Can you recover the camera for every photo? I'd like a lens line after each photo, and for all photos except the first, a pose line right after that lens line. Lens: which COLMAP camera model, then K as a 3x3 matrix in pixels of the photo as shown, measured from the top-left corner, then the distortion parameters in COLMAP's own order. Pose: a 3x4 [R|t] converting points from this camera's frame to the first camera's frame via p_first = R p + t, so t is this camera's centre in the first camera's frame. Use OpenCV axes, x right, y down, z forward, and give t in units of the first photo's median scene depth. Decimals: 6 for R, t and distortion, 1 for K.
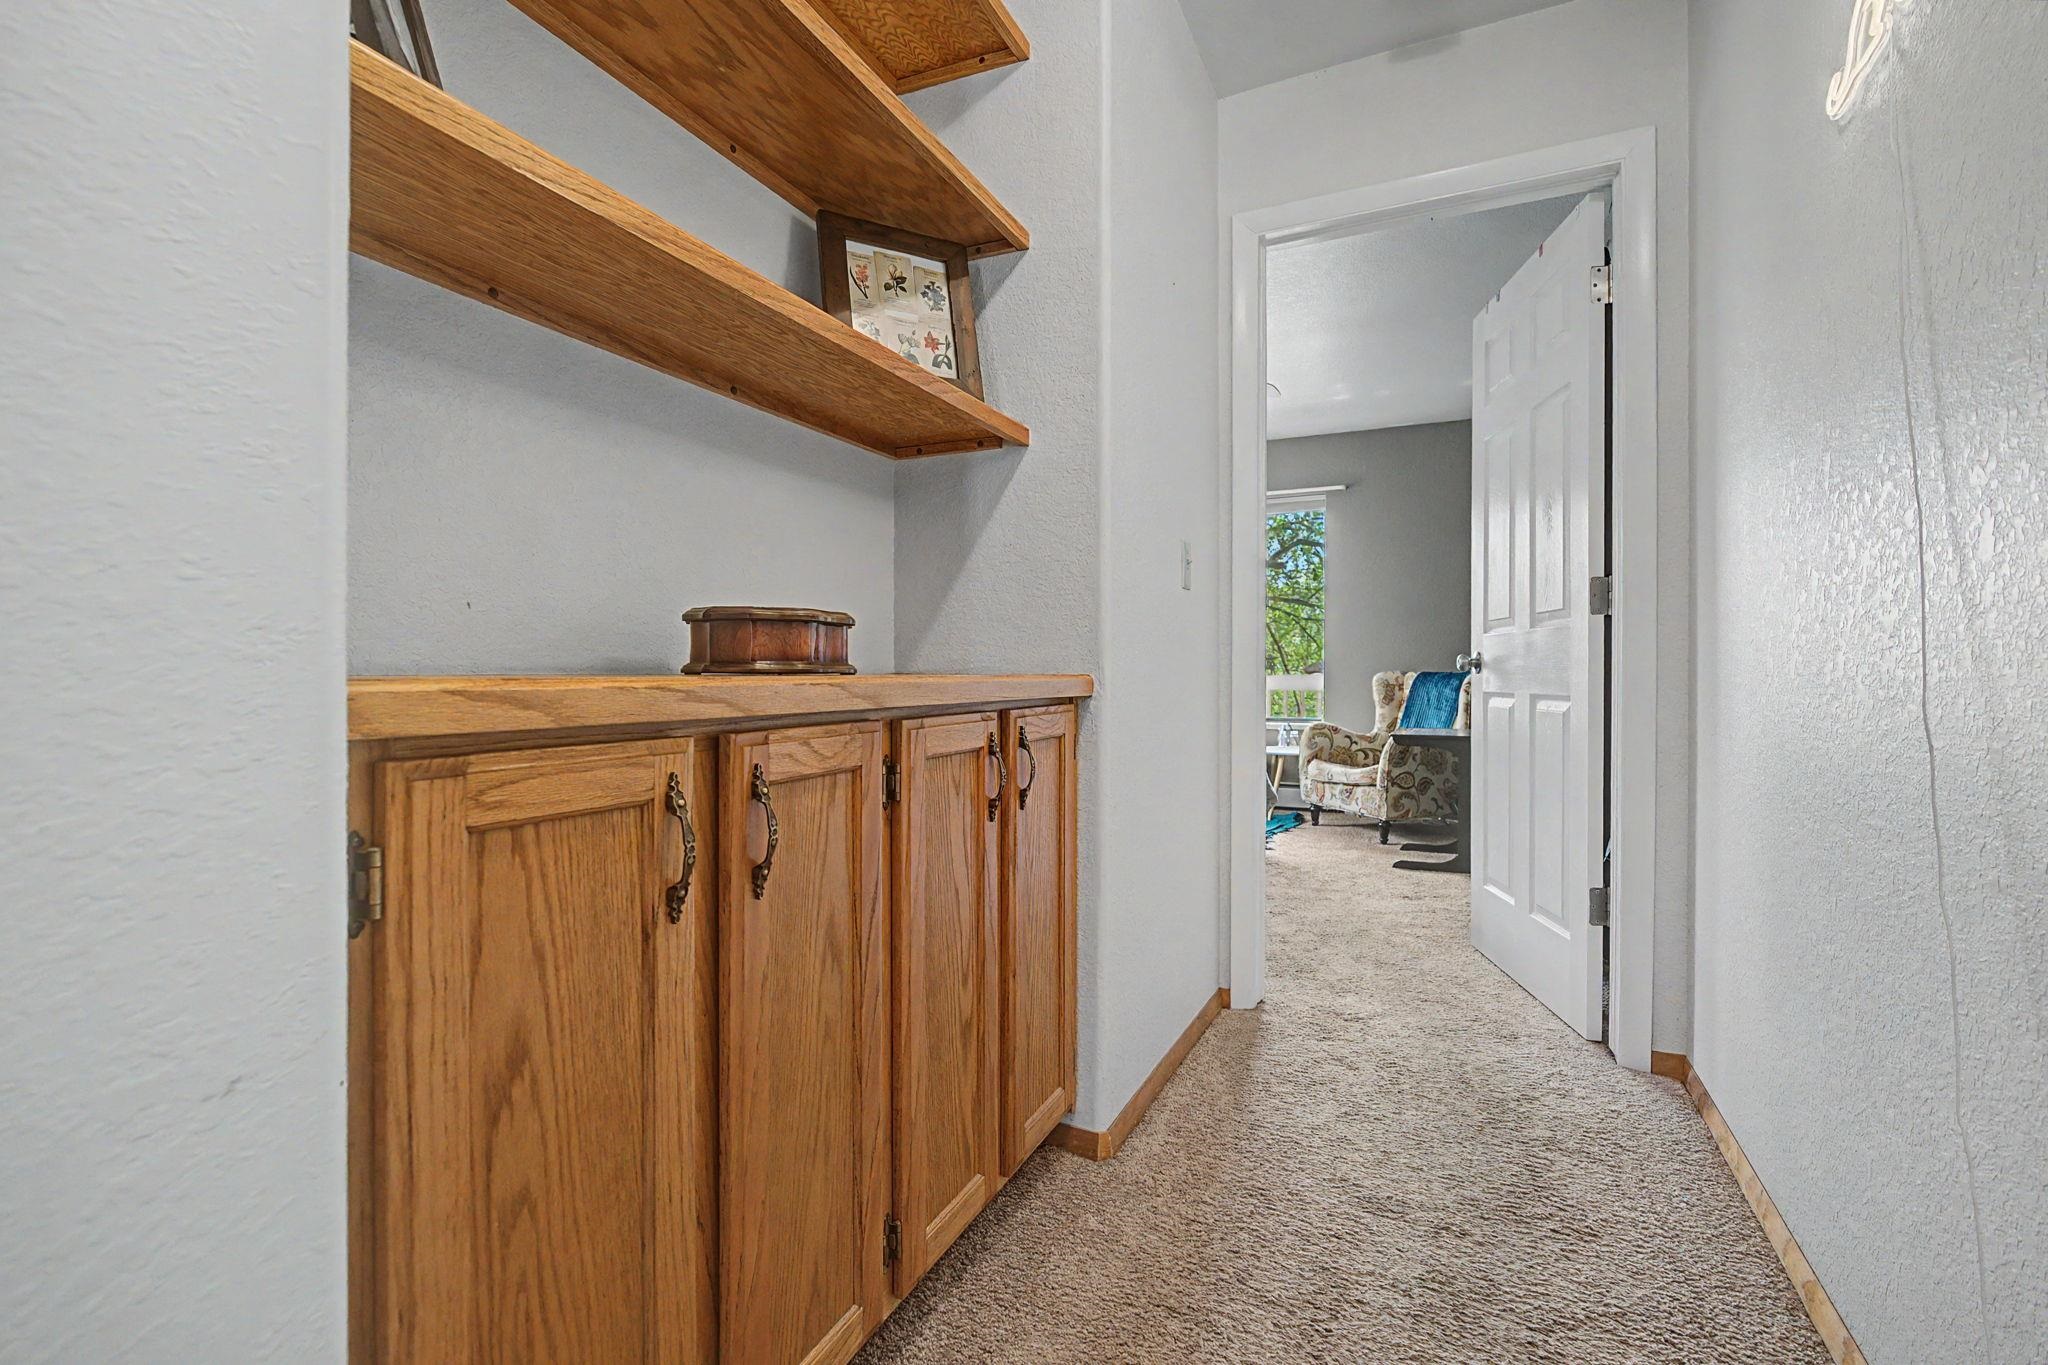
lens RADIAL K [[939.7, 0, 1037.4], [0, 939.7, 684.3], [0, 0, 1]] dist [-0.011554, 0.003254]
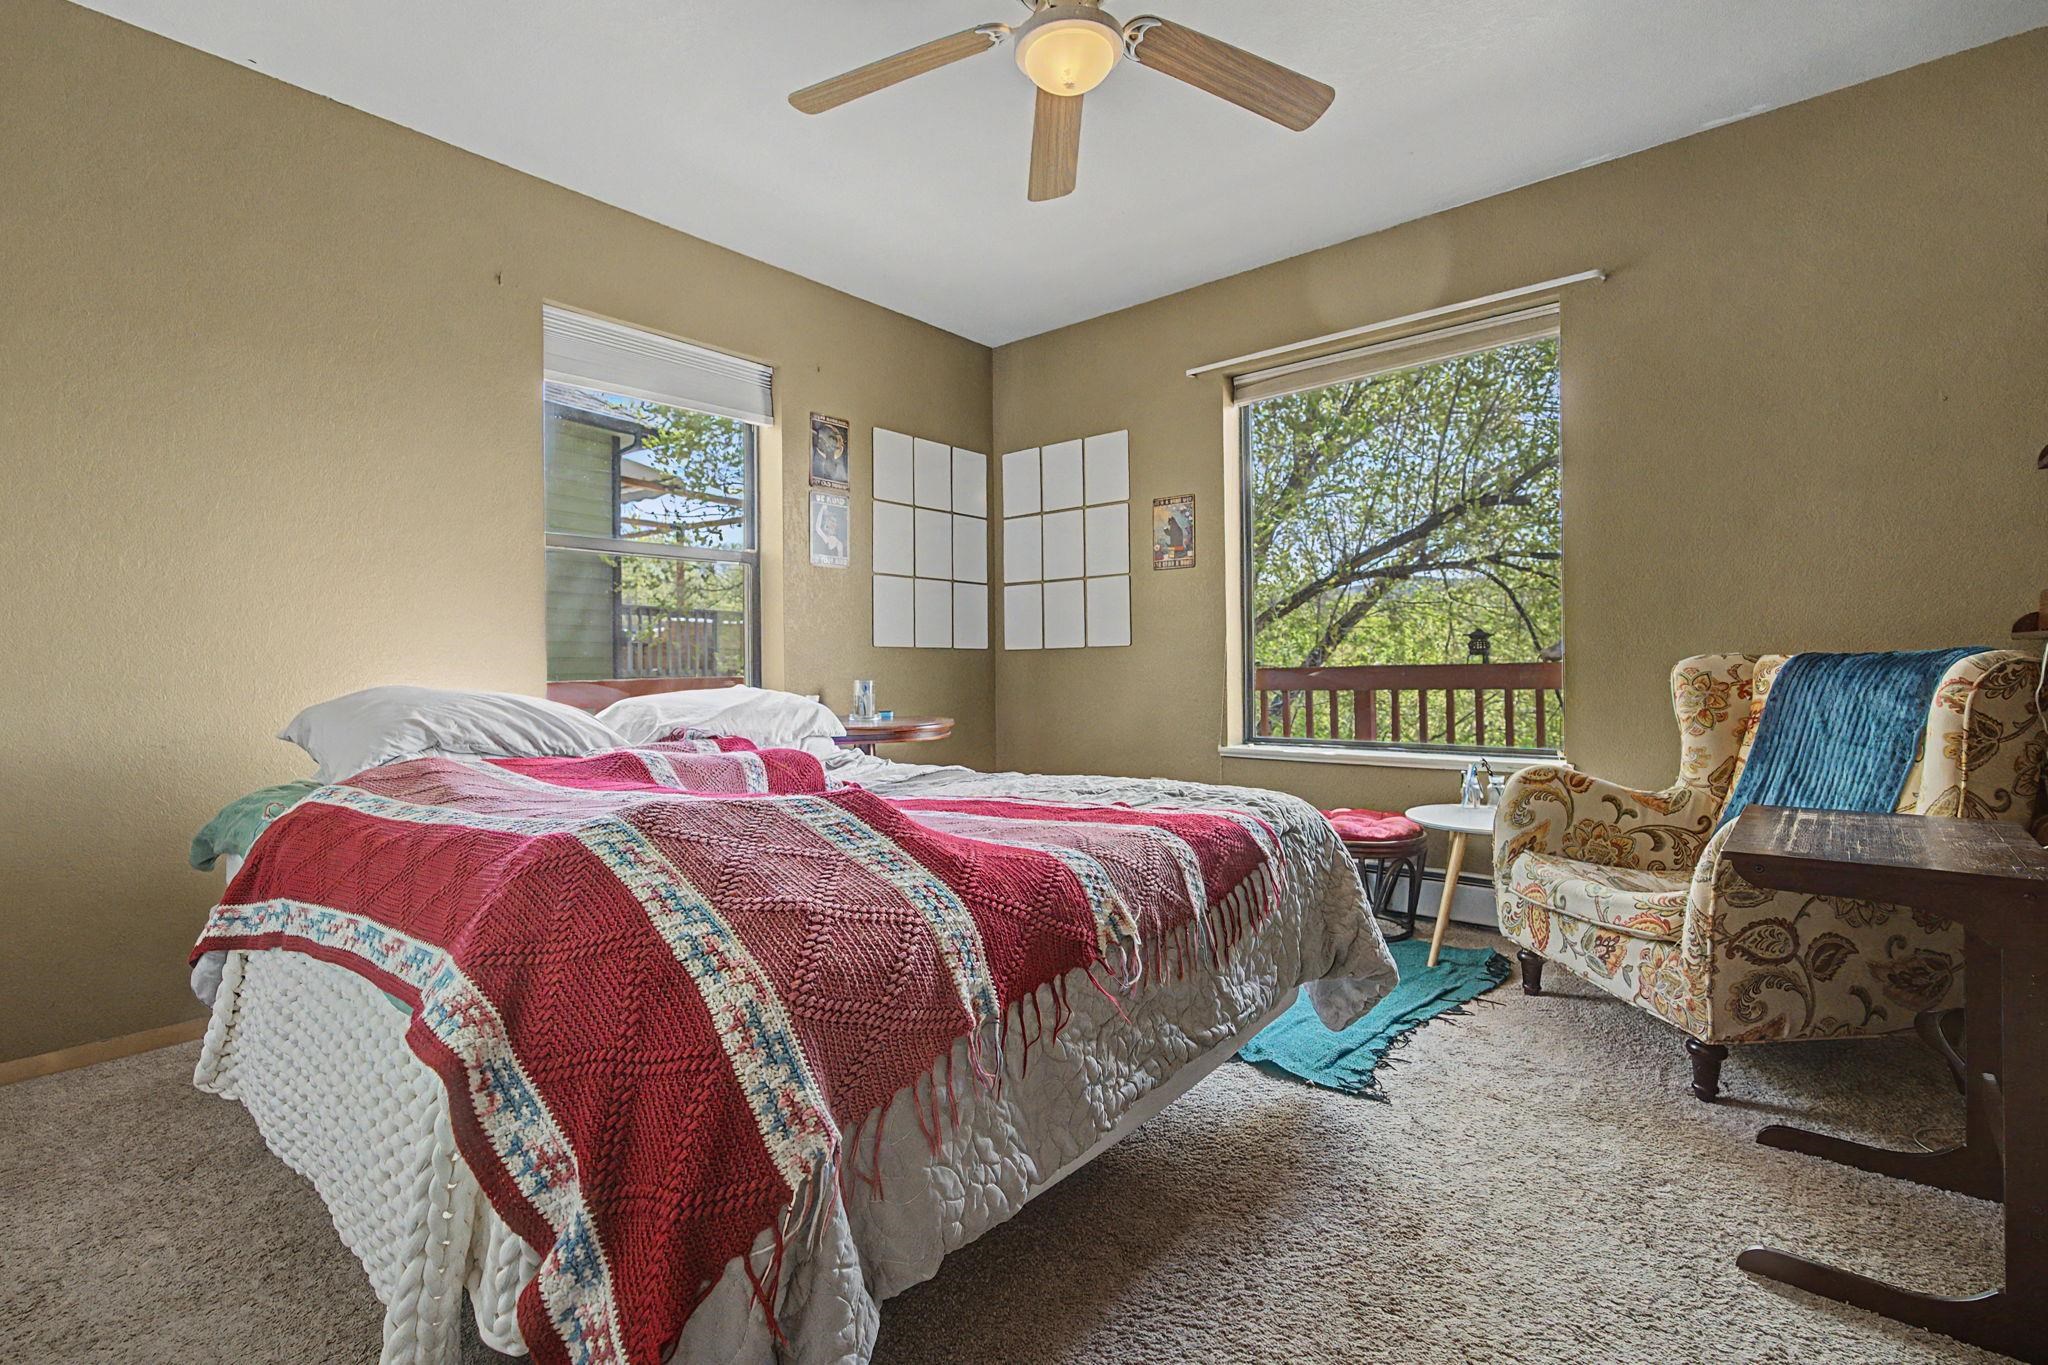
lens RADIAL K [[939.7, 0, 1021.7], [0, 939.7, 670.8], [0, 0, 1]] dist [-0.011554, 0.003254]
pose [[0.961959, -0.013695, -0.272849, 0.192980], [0.012543, 0.999904, -0.005964, -0.007432], [0.272904, 0.002314, 0.962038, 0.518697]]
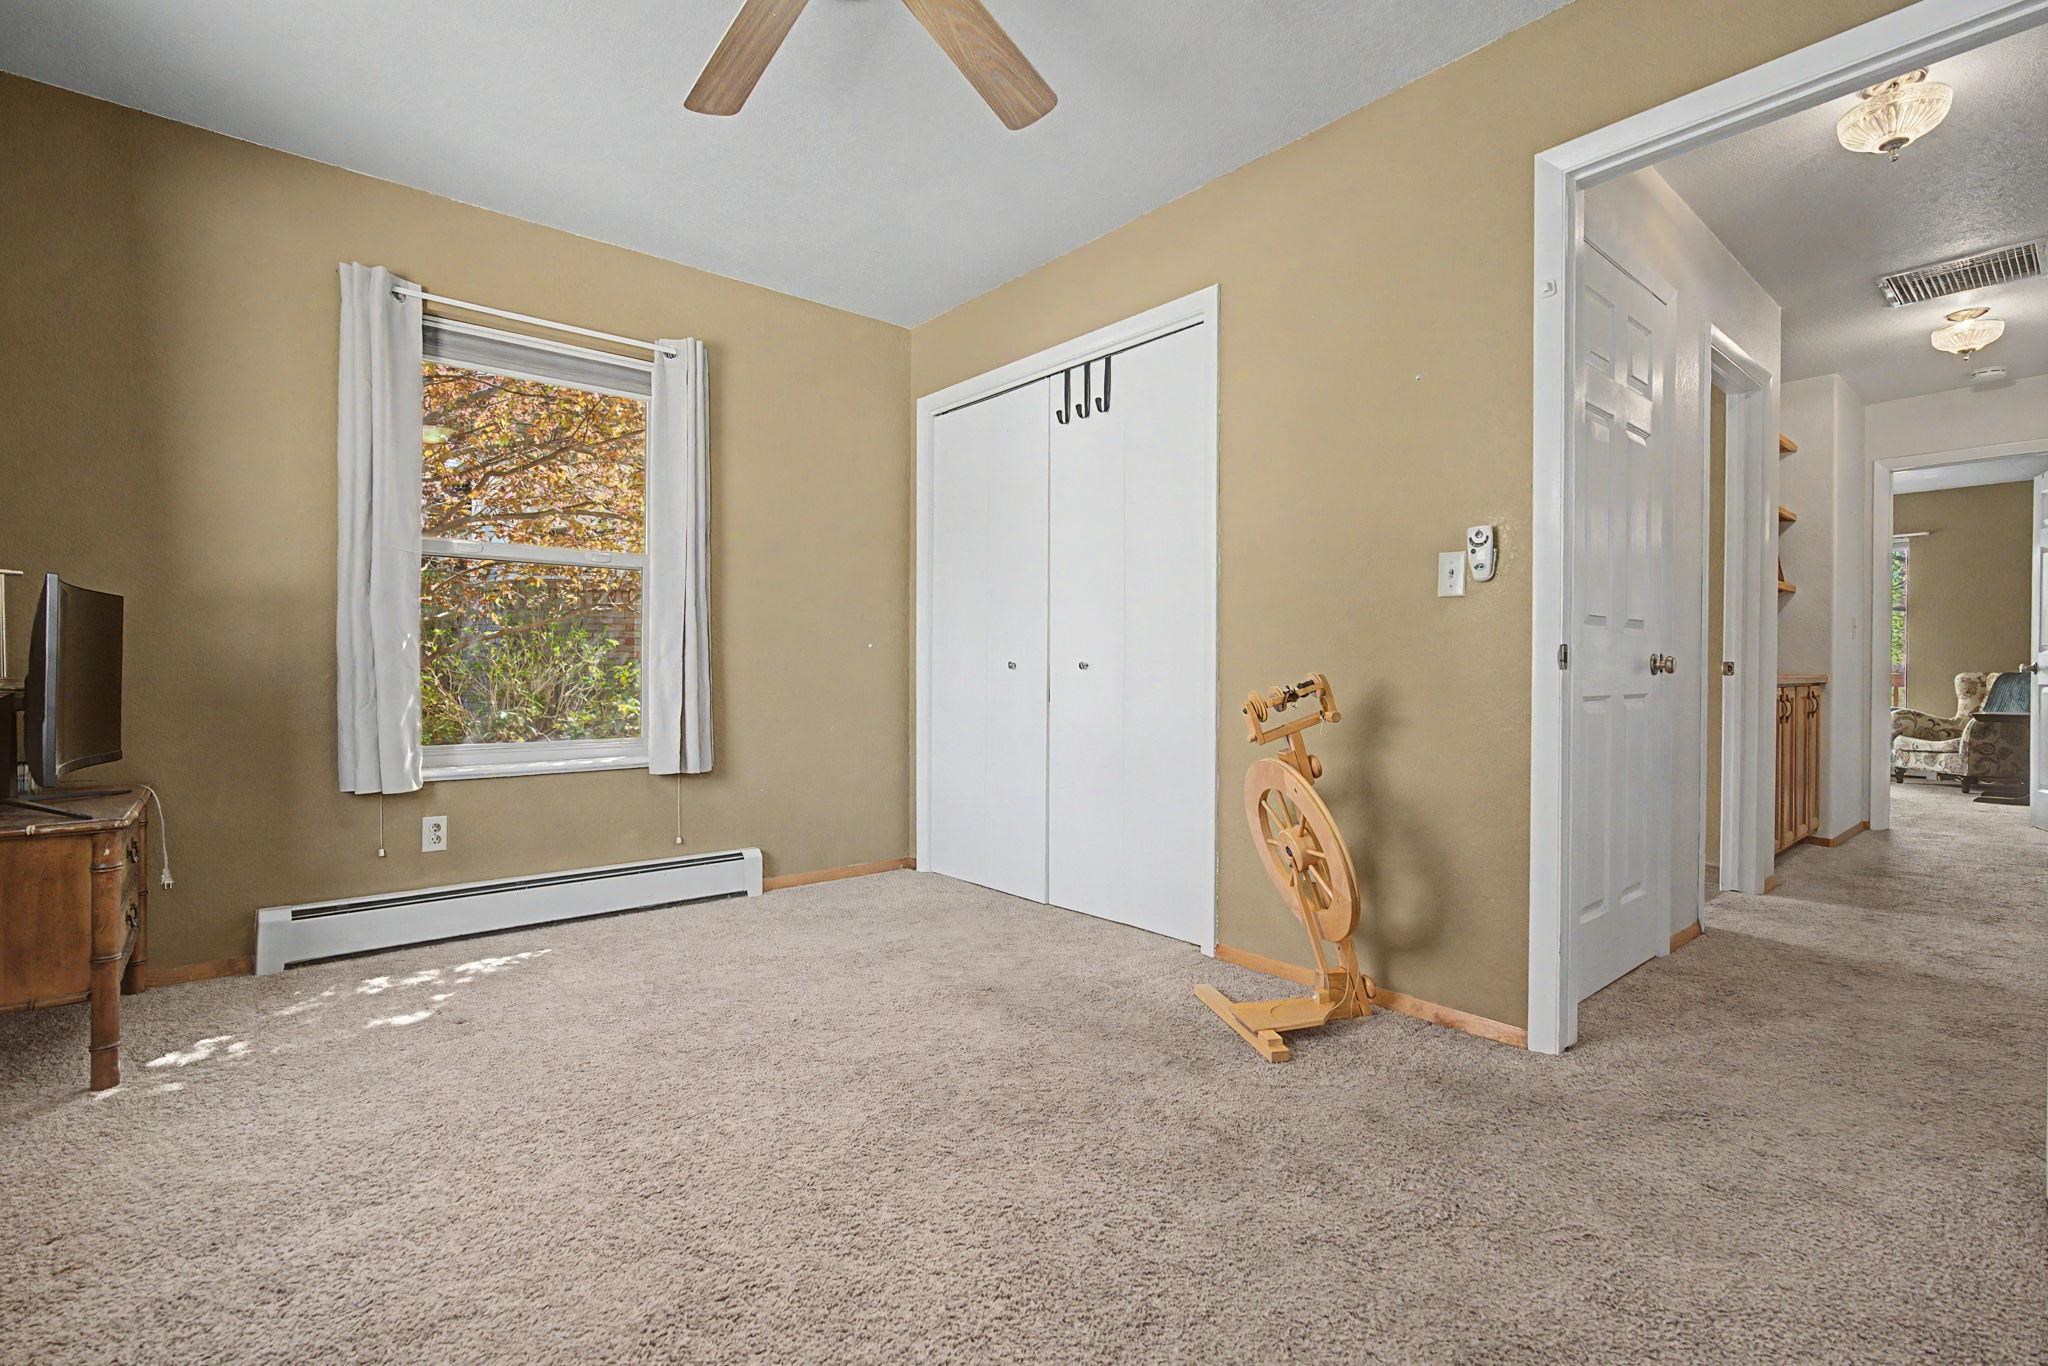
lens RADIAL K [[939.7, 0, 1005.4], [0, 939.7, 678.0], [0, 0, 1]] dist [-0.011554, 0.003254]
pose [[0.901527, 0.006897, -0.432669, -0.314067], [-0.008265, 0.999965, -0.001281, 0.008416], [0.432645, 0.004731, 0.901552, -0.851994]]
